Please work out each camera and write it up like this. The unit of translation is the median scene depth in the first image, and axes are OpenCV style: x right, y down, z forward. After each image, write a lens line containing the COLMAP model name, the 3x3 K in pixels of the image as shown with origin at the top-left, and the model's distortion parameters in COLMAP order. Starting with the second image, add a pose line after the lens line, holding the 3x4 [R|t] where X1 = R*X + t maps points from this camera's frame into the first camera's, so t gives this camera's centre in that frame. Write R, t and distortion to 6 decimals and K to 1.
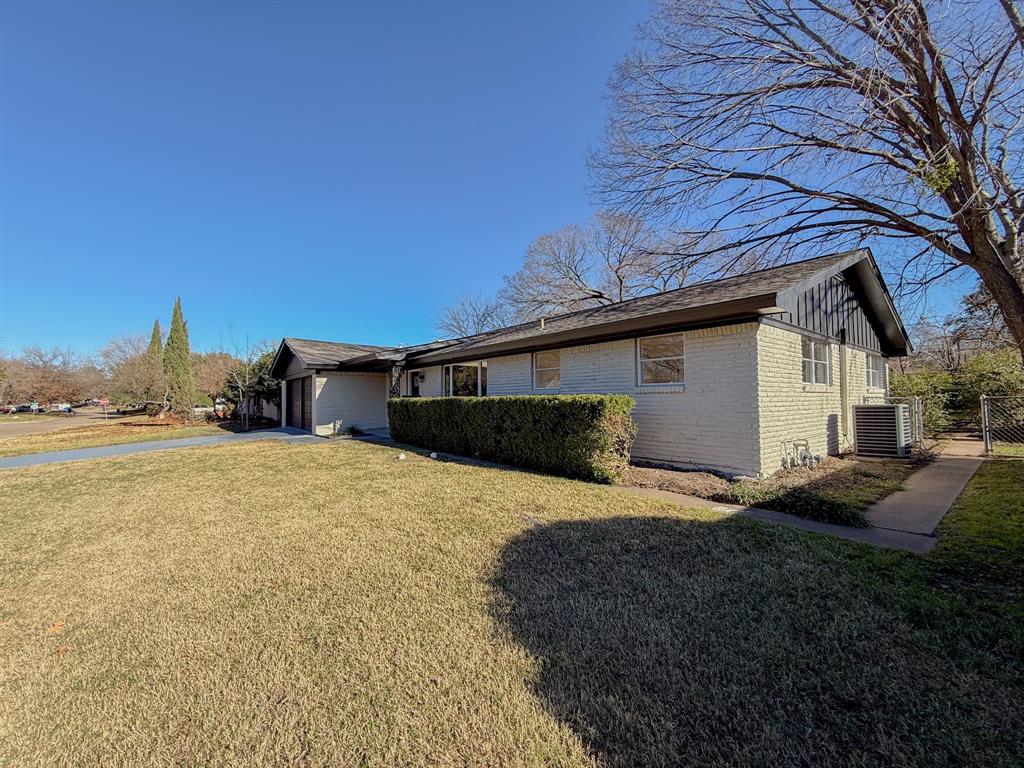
lens RADIAL K [[419.8, 0, 506.3], [0, 419.8, 384.9], [0, 0, 1]] dist [-0.003358, 0.001068]
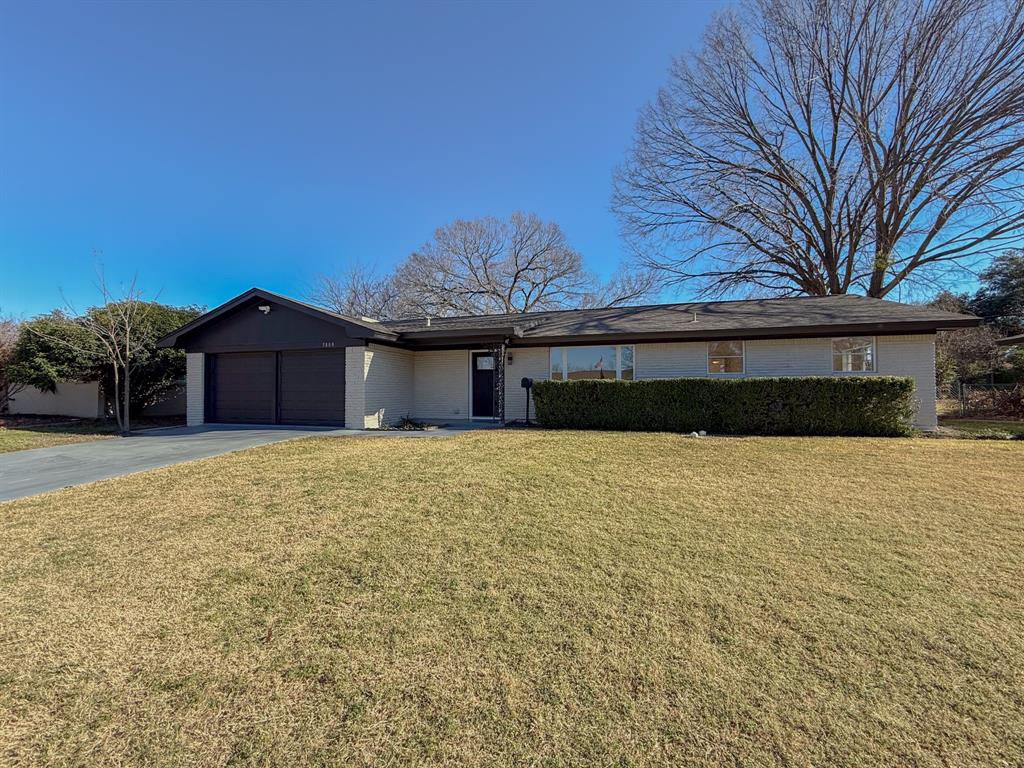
lens RADIAL K [[419.8, 0, 516.4], [0, 419.8, 381.5], [0, 0, 1]] dist [-0.003358, 0.001068]
pose [[0.805098, 0.025815, 0.592580, -0.681342], [-0.026768, 0.999616, -0.007178, 0.035208], [-0.592538, -0.010083, 0.805480, 0.245192]]
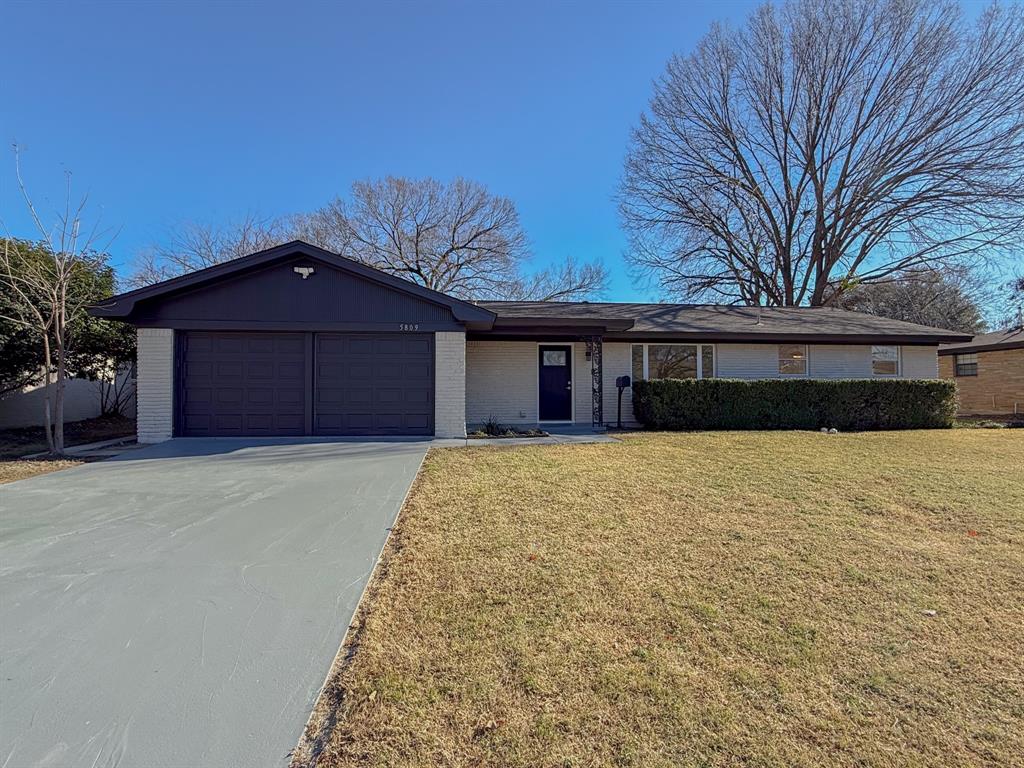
lens RADIAL K [[482.7, 0, 513.8], [0, 482.7, 392.0], [0, 0, 1]] dist [-0.006435, -0.000676]
pose [[0.524441, 0.016626, 0.851285, -0.989191], [-0.034268, 0.999411, 0.001592, 0.054296], [-0.850757, -0.030007, 0.524702, 0.589619]]
